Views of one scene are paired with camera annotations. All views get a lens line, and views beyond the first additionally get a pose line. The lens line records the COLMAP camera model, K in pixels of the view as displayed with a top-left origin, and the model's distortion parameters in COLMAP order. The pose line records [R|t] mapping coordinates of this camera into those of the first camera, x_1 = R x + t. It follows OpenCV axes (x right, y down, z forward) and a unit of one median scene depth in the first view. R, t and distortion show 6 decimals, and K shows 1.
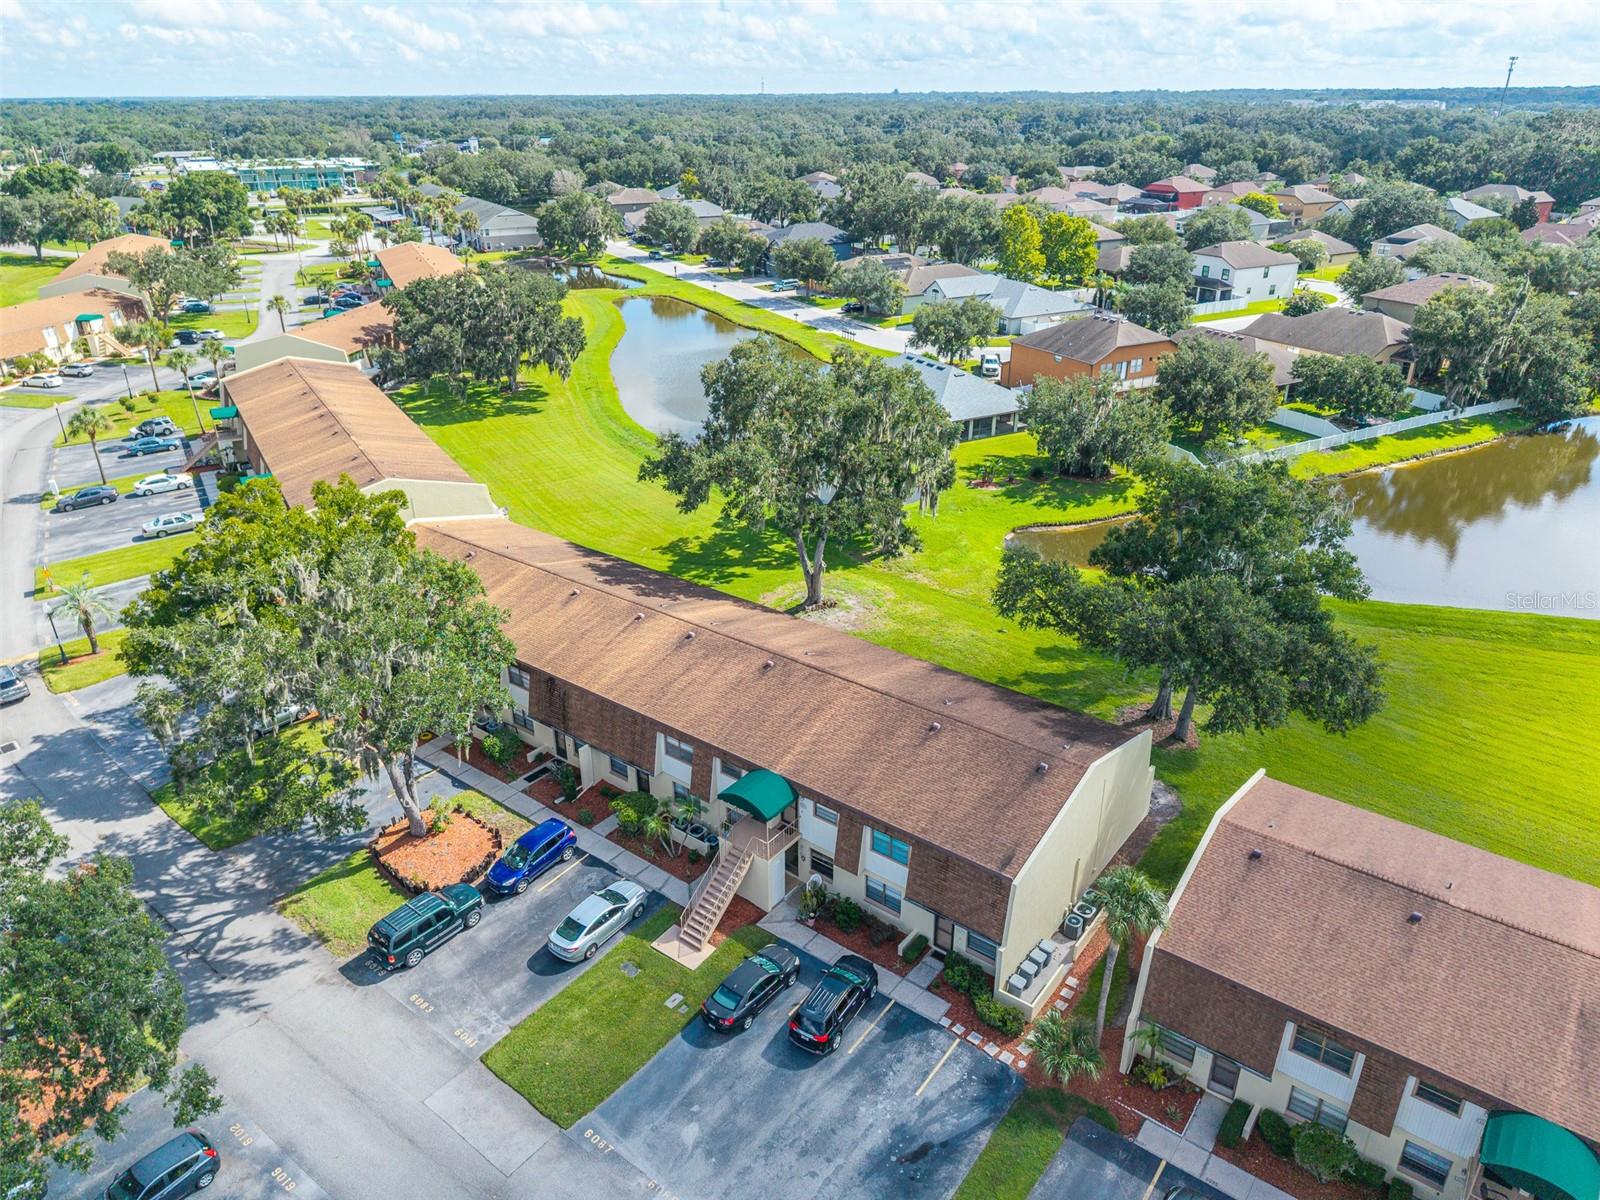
lens RADIAL K [[1077.9, 0, 800.0], [0, 1077.9, 600.0], [0, 0, 1]] dist [0.038962, -0.026010]
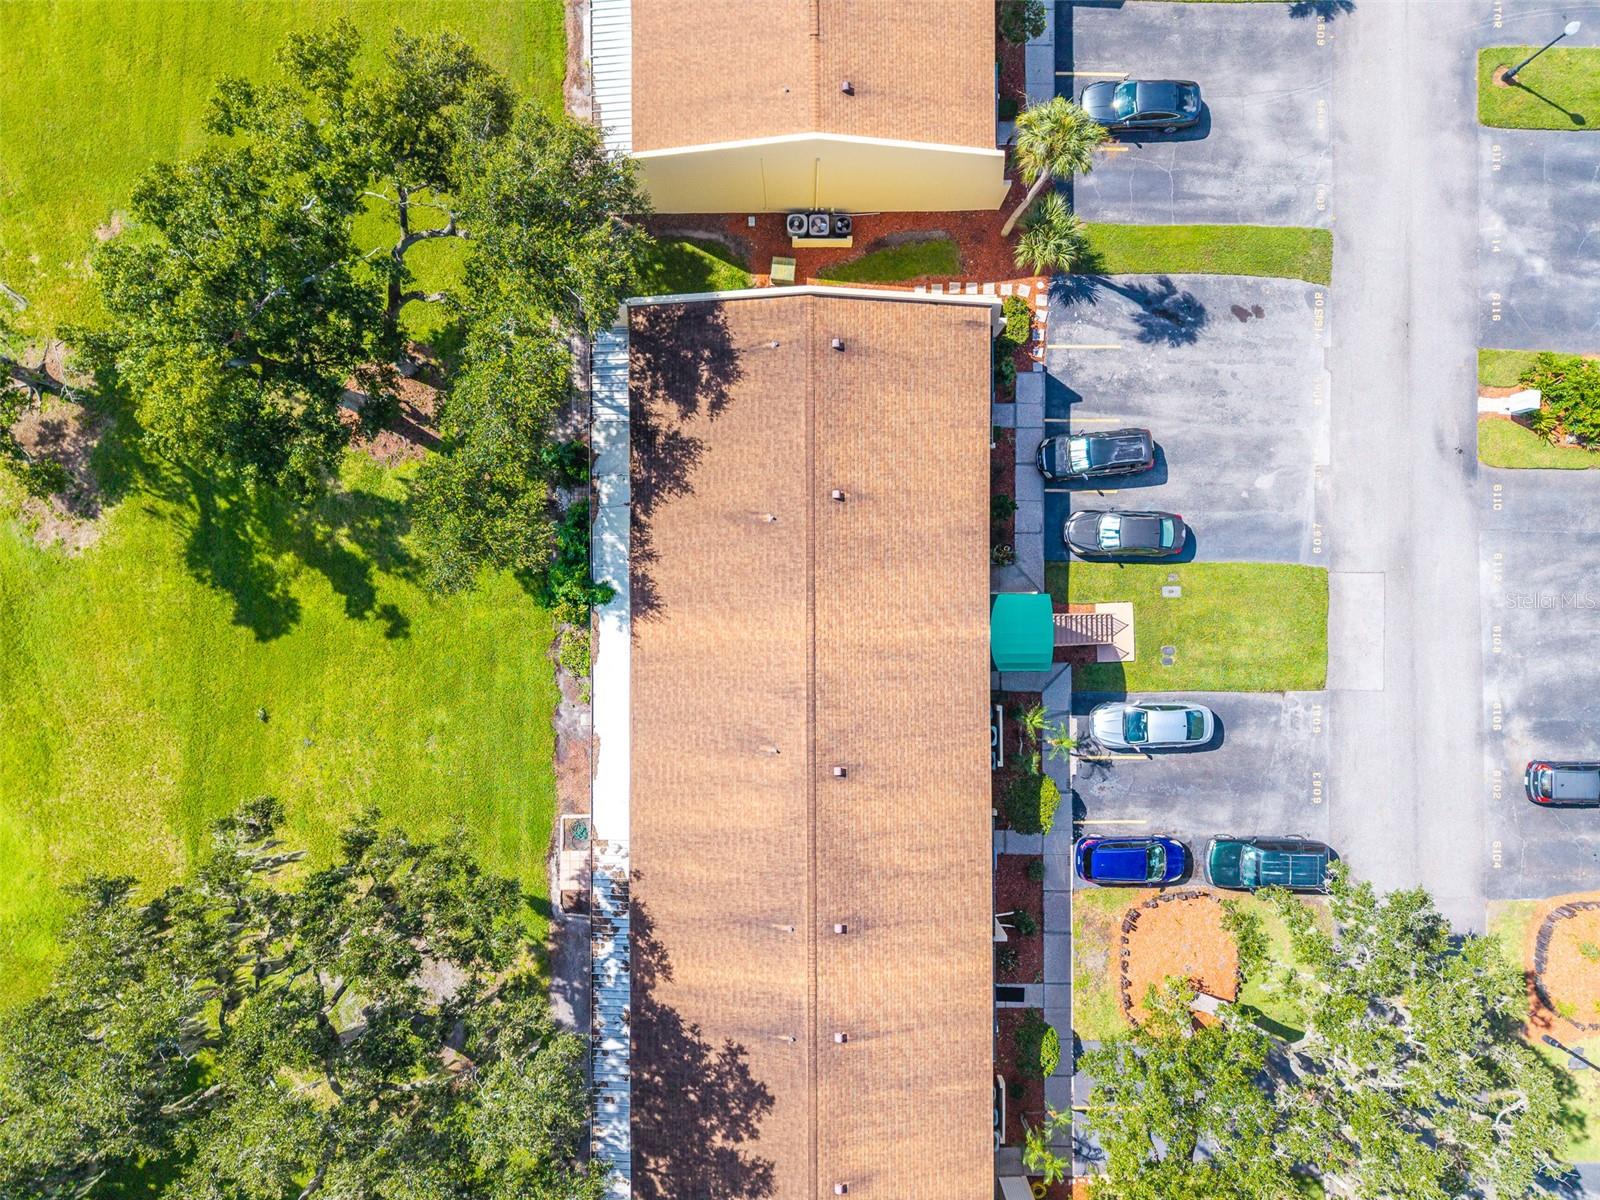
lens RADIAL K [[1079.6, 0, 800.0], [0, 1079.6, 600.0], [0, 0, 1]] dist [0.040916, -0.047404]
pose [[-0.612771, -0.790211, -0.008839, 0.074477], [0.329058, -0.265306, 0.906275, -0.493693], [-0.718493, 0.552431, 0.422597, 0.593581]]
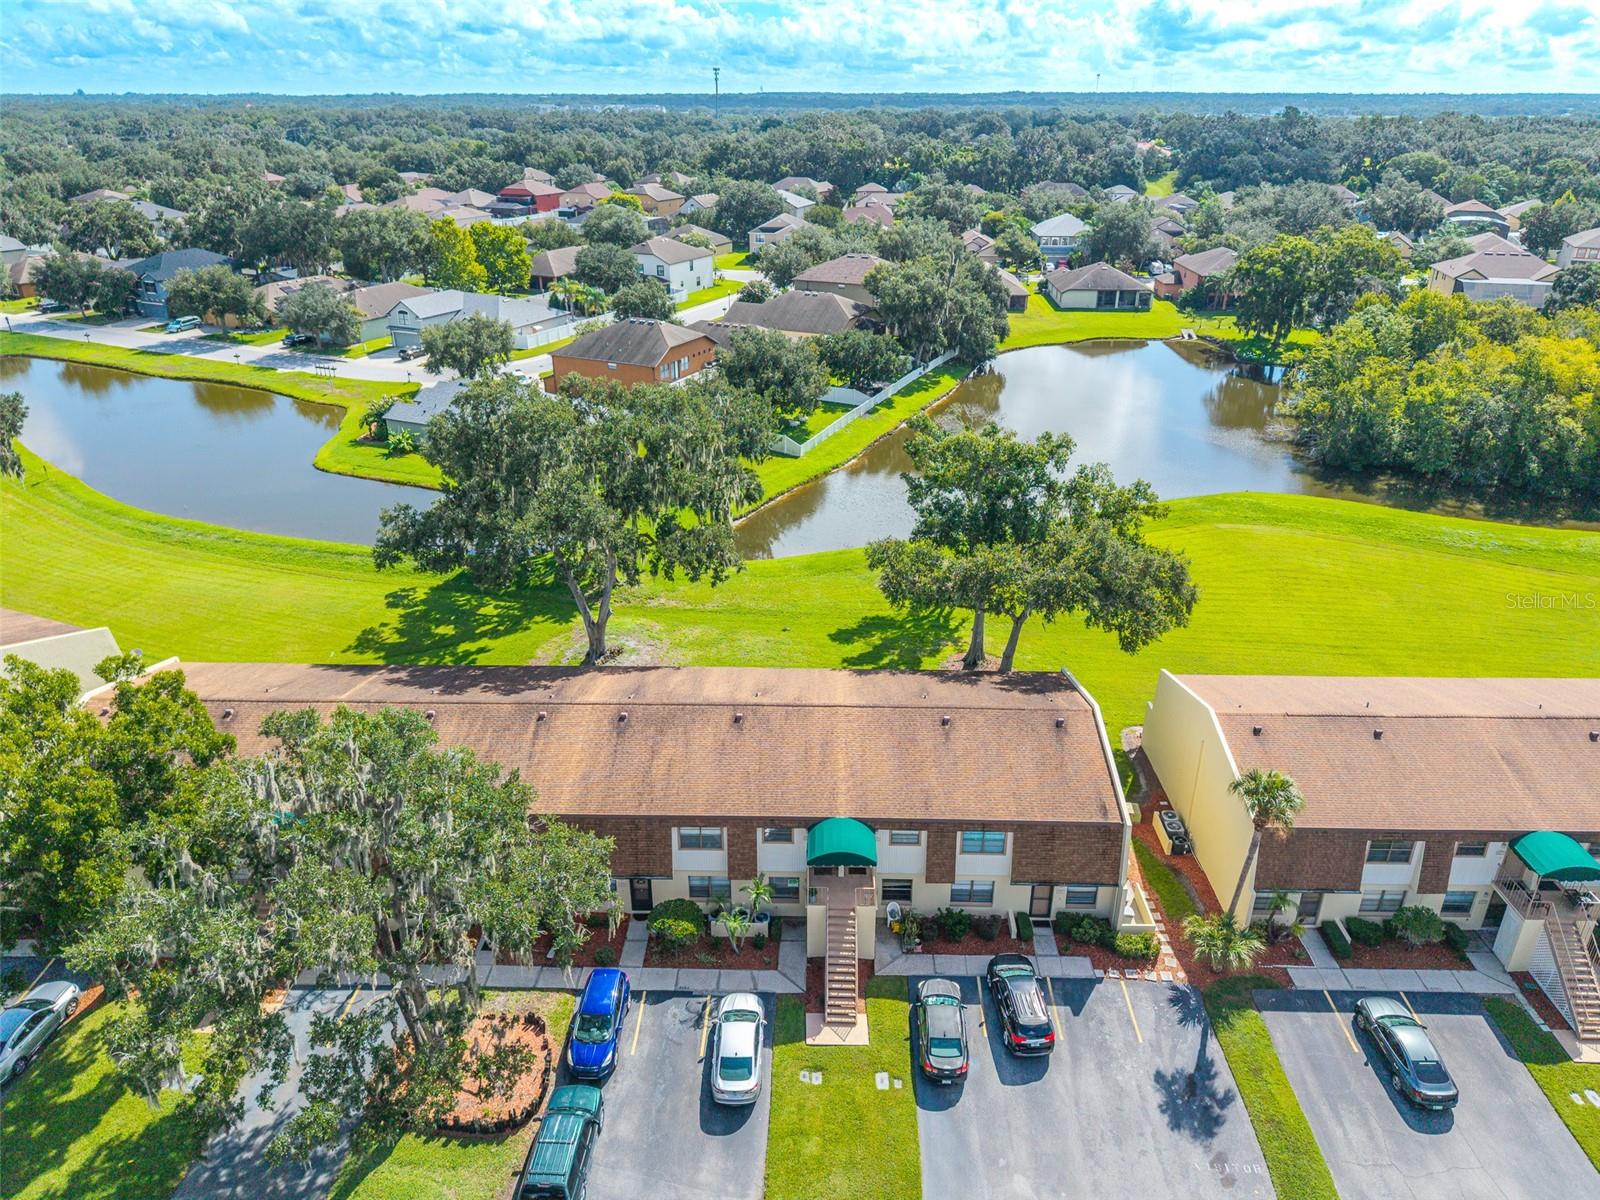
lens RADIAL K [[1079.6, 0, 800.0], [0, 1079.6, 600.0], [0, 0, 1]] dist [0.040916, -0.047404]
pose [[0.807451, -0.247336, 0.535582, -0.411158], [0.248776, 0.965953, 0.071026, -0.081381], [-0.534914, 0.075890, 0.841491, 0.160981]]
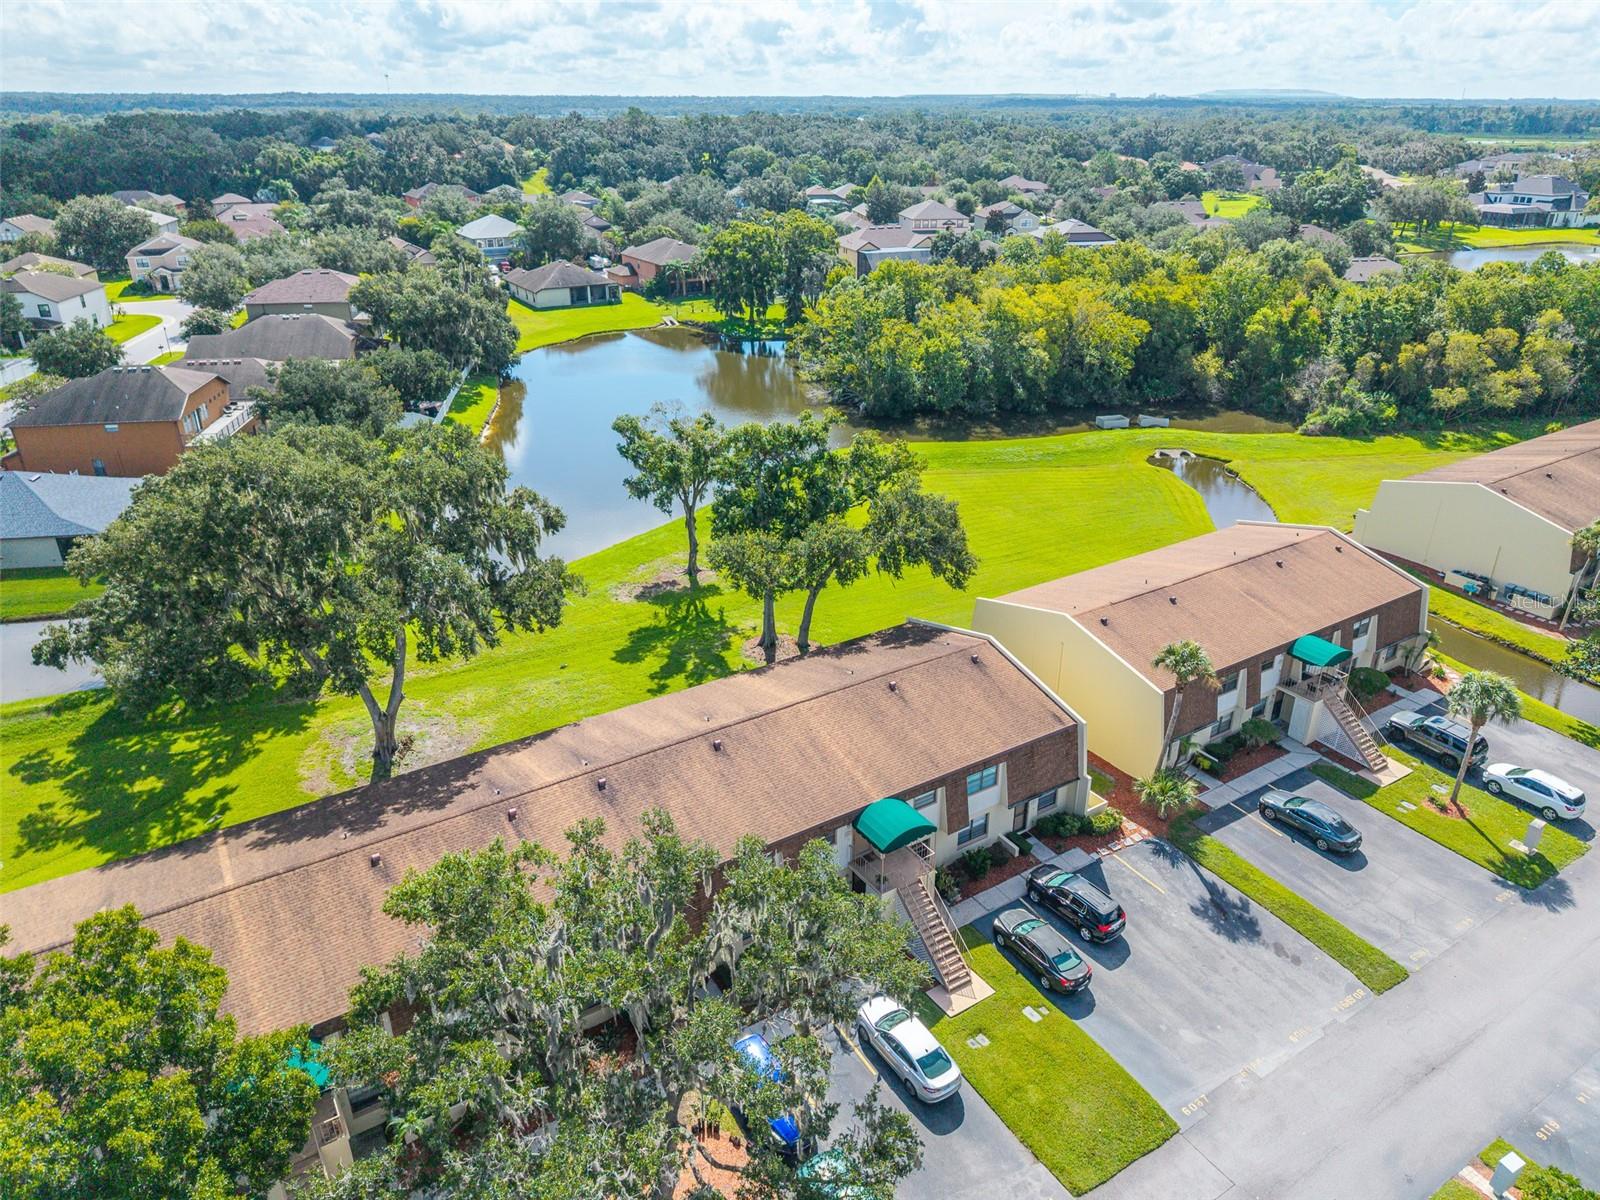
lens RADIAL K [[1079.6, 0, 800.0], [0, 1079.6, 600.0], [0, 0, 1]] dist [0.040916, -0.047404]
pose [[0.339693, -0.394488, 0.853808, -0.637014], [0.398929, 0.882517, 0.249035, -0.212032], [-0.851742, 0.256013, 0.457158, 0.456121]]
